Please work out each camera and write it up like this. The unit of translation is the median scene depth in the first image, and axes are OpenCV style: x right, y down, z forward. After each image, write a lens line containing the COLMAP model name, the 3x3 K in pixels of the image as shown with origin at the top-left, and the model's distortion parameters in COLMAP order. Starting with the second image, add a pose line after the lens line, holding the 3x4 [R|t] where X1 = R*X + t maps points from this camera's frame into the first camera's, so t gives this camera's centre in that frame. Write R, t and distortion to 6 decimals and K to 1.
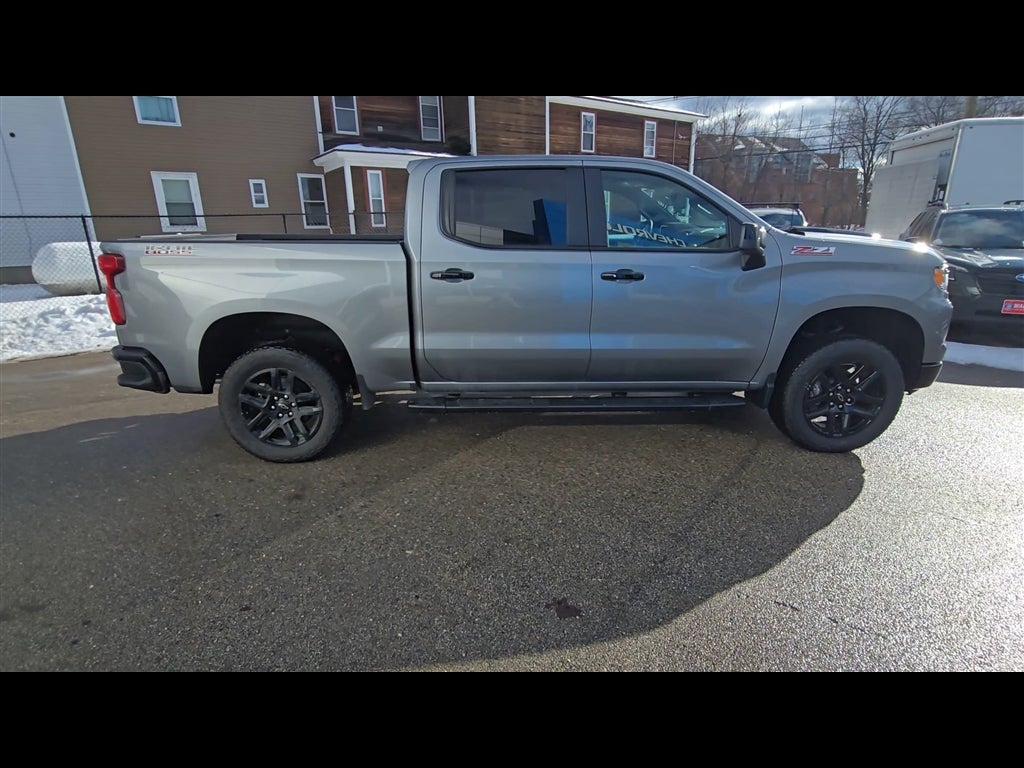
lens RADIAL K [[530.0, 0, 512.0], [0, 530.0, 384.0], [0, 0, 1]] dist [0.001424, -0.000047]
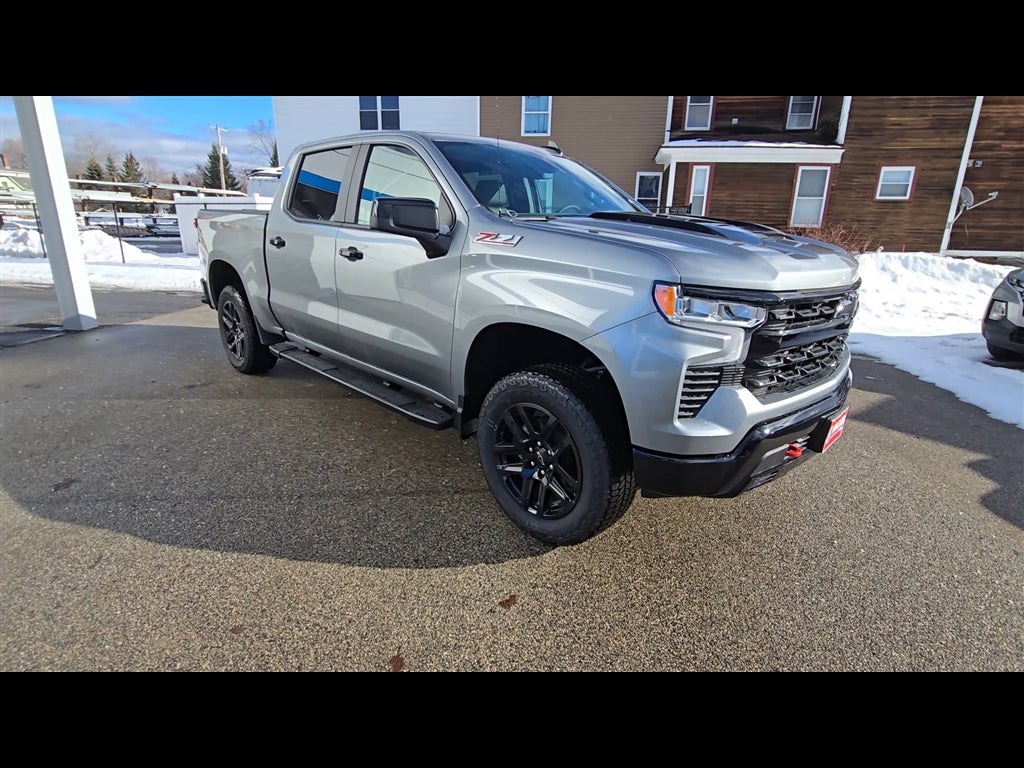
lens RADIAL K [[530.0, 0, 512.0], [0, 530.0, 384.0], [0, 0, 1]] dist [0.001424, -0.000047]
pose [[0.695448, 0.238204, -0.677946, 0.238884], [-0.241089, 0.966119, 0.092143, -0.028173], [0.676925, 0.099364, 0.729314, 0.108218]]
